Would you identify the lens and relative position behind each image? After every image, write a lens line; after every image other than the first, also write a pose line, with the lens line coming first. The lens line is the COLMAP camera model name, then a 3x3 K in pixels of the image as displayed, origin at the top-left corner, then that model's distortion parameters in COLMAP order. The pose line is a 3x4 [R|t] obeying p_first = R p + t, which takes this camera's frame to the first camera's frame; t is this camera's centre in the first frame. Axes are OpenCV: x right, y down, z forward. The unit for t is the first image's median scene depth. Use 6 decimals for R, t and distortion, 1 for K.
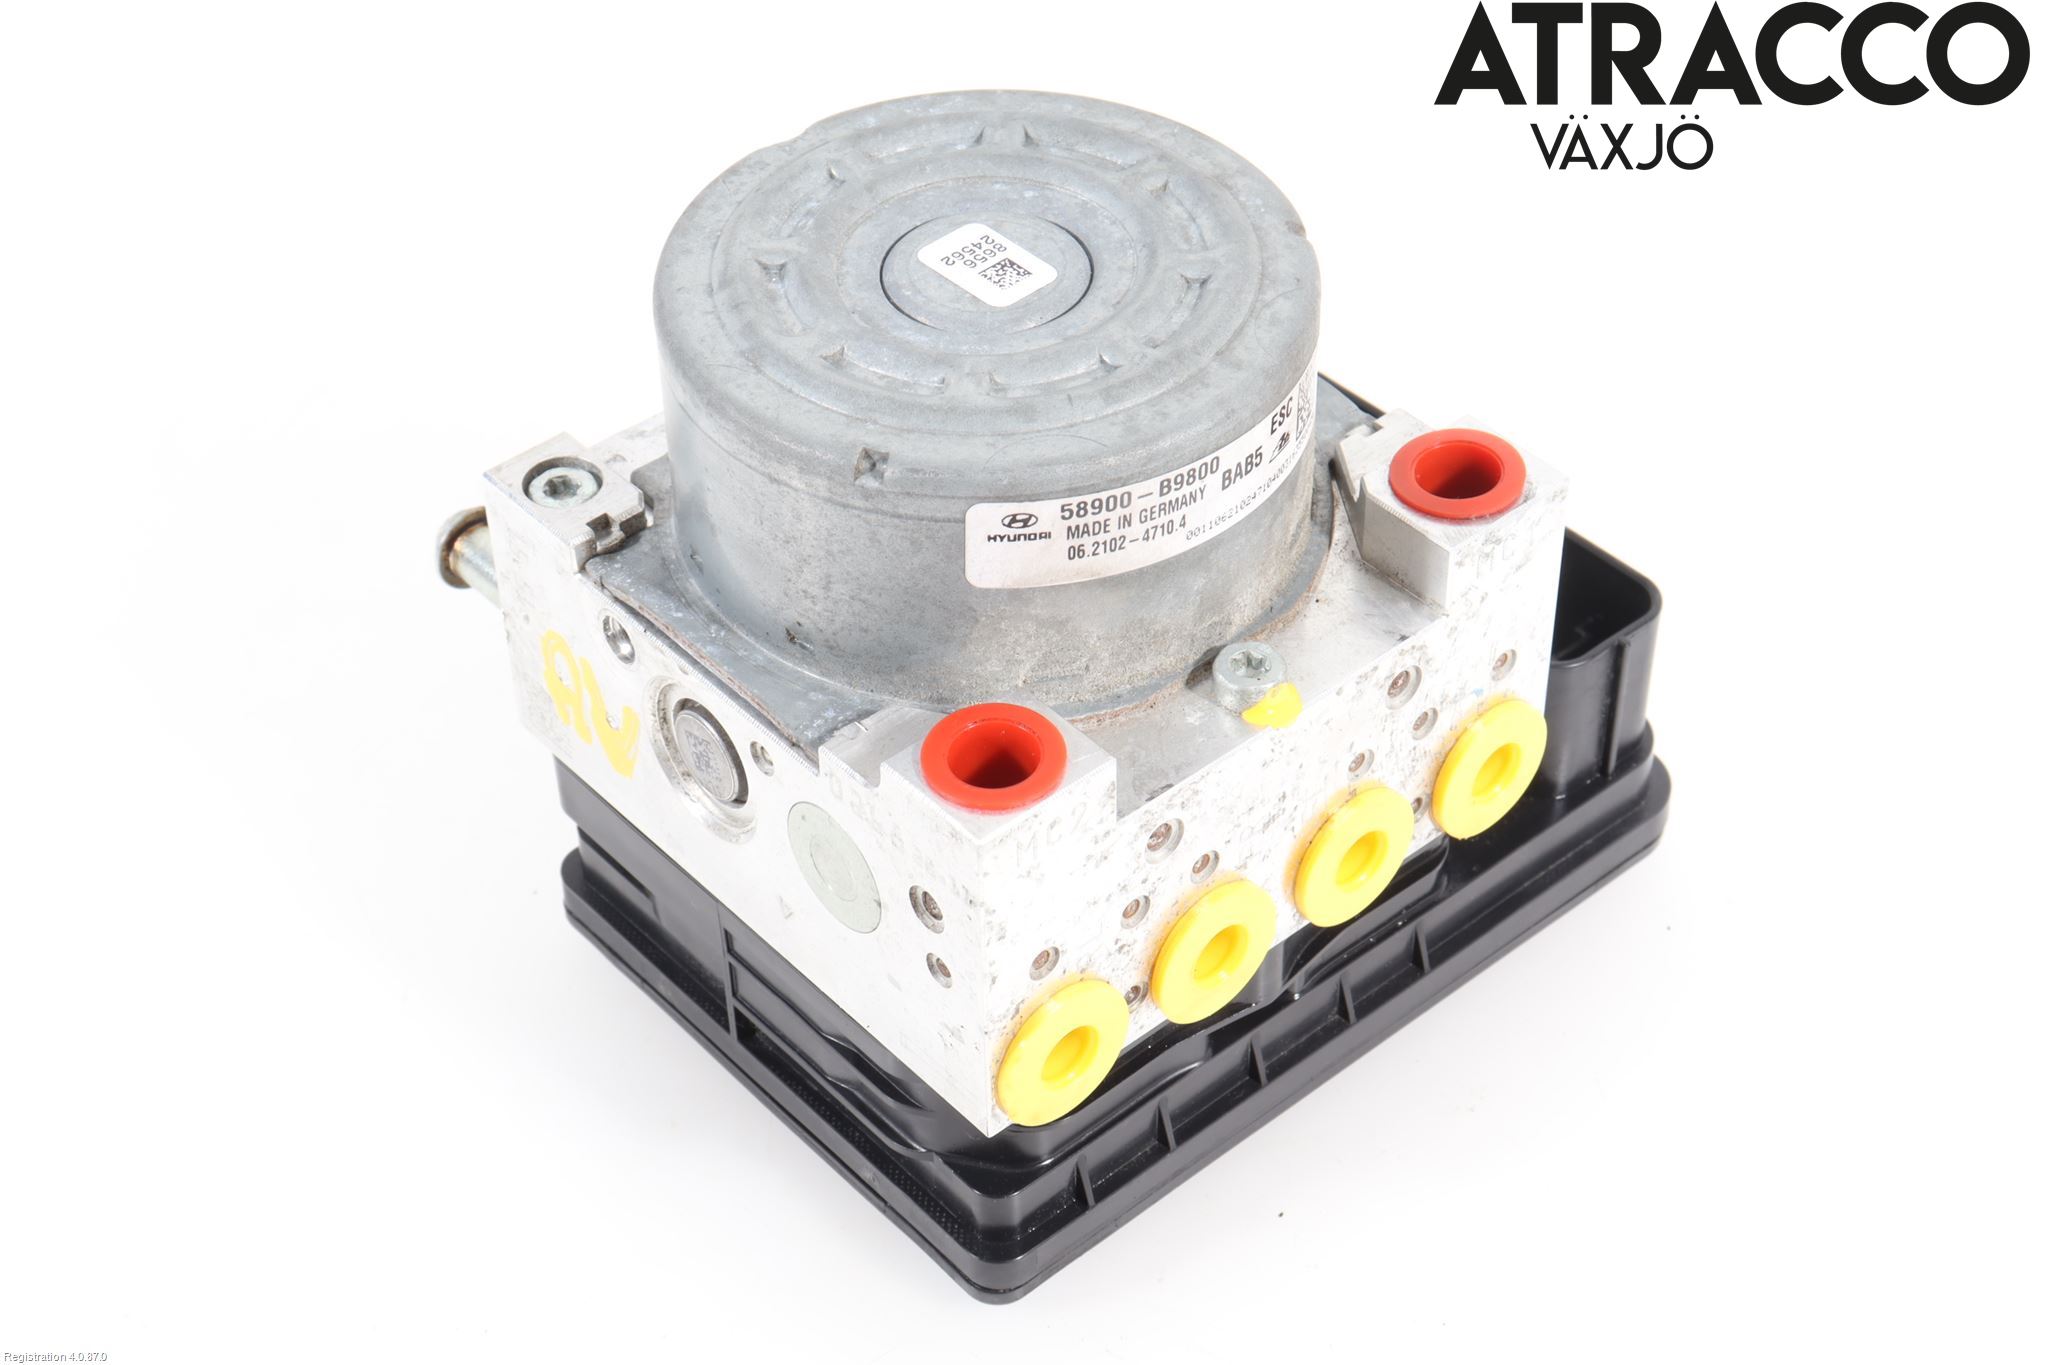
lens RADIAL K [[3595.4, 0, 1022.5], [0, 3595.4, 676.2], [0, 0, 1]] dist [-0.016439, 0.000000]
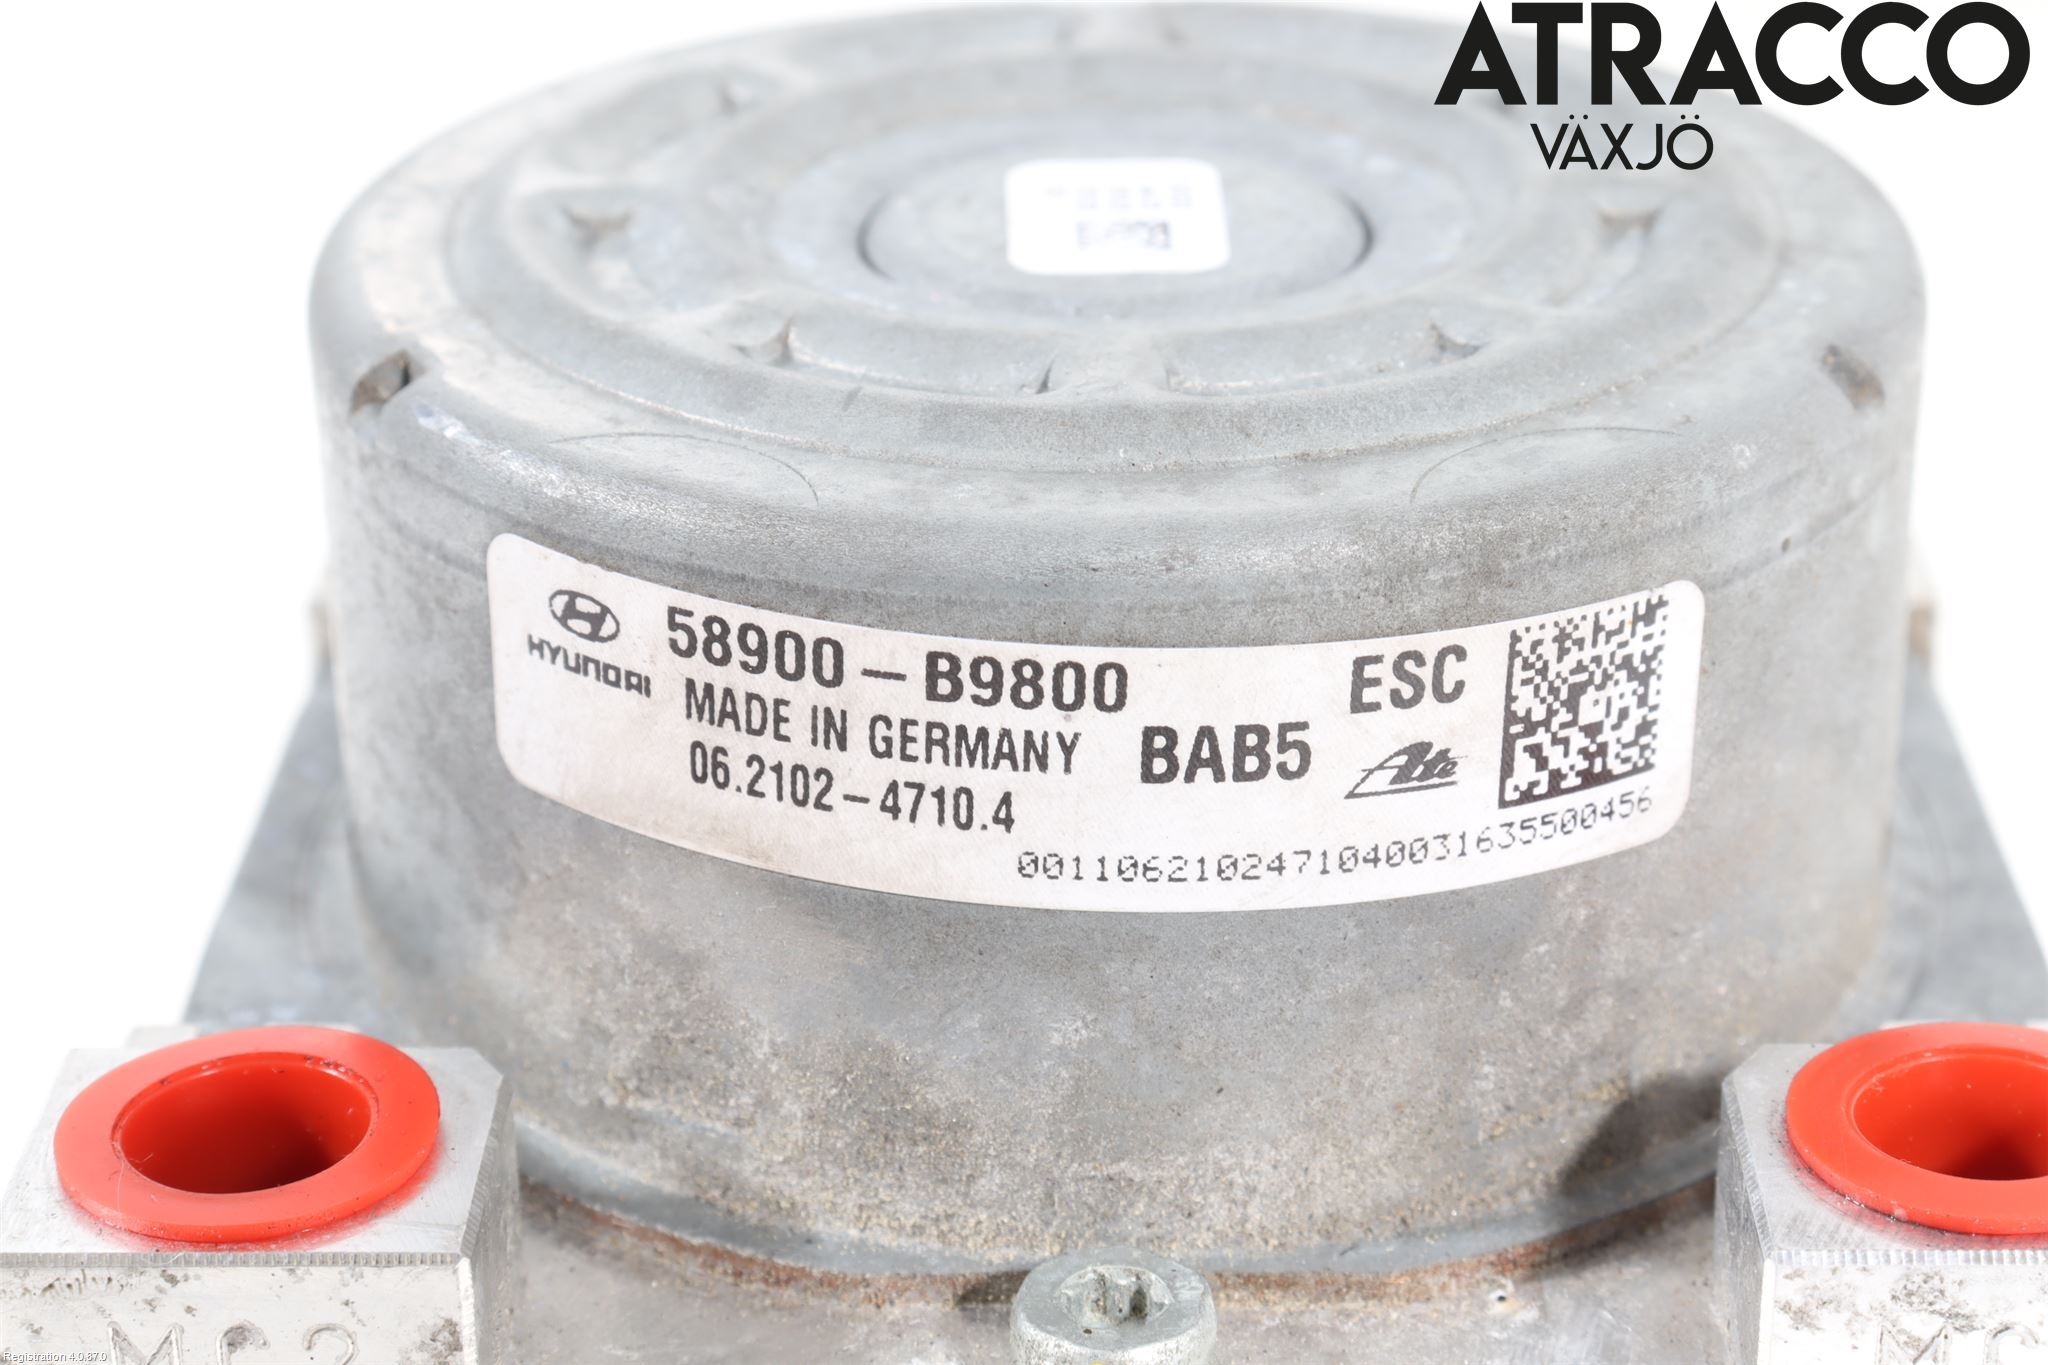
lens RADIAL K [[4387.4, 0, 1024.2], [0, 4387.4, 682.6], [0, 0, 1]] dist [-0.023598, 0.000000]
pose [[0.750078, 0.300920, -0.588923, 0.310031], [-0.447602, 0.886533, -0.117096, -0.002512], [0.486863, 0.351434, 0.799661, 0.632829]]
